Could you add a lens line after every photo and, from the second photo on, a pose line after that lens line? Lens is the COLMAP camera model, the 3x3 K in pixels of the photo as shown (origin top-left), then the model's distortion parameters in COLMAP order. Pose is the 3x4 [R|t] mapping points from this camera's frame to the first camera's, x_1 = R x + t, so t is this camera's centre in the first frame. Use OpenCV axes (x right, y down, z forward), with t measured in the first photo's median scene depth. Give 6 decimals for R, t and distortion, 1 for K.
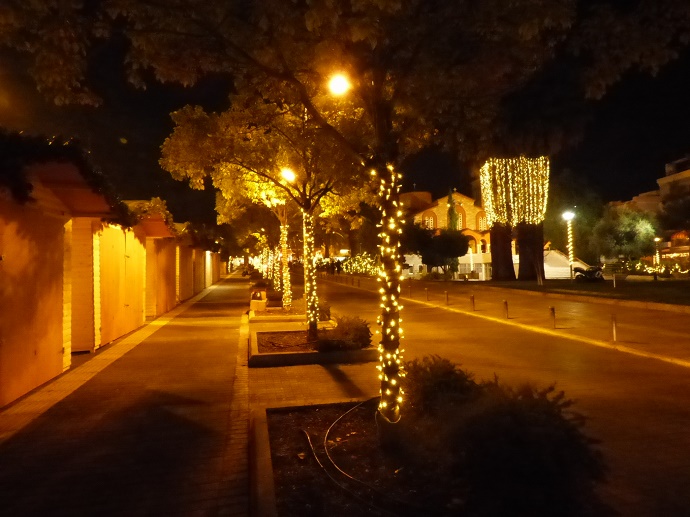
lens RADIAL K [[405.4, 0, 345.0], [0, 405.4, 258.5], [0, 0, 1]] dist [-0.021860, 0.000147]
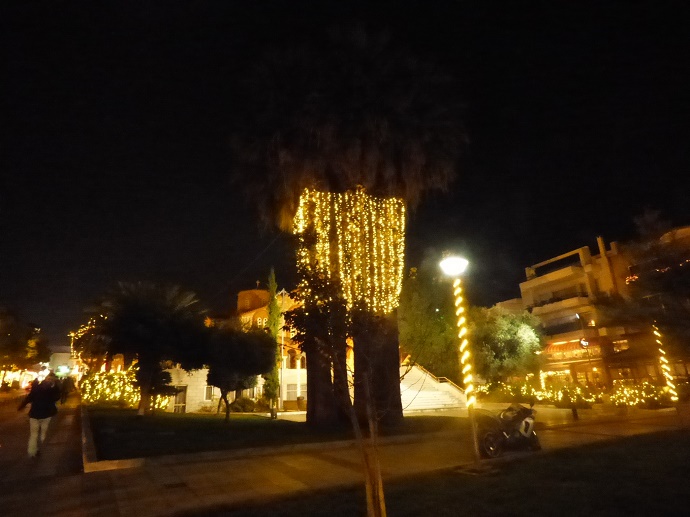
lens RADIAL K [[405.4, 0, 345.0], [0, 405.4, 258.5], [0, 0, 1]] dist [-0.021860, 0.000147]
pose [[0.950288, 0.095056, 0.296508, 0.258299], [-0.010571, 0.961562, -0.274385, -0.007582], [-0.311193, 0.257611, 0.914765, 0.509147]]
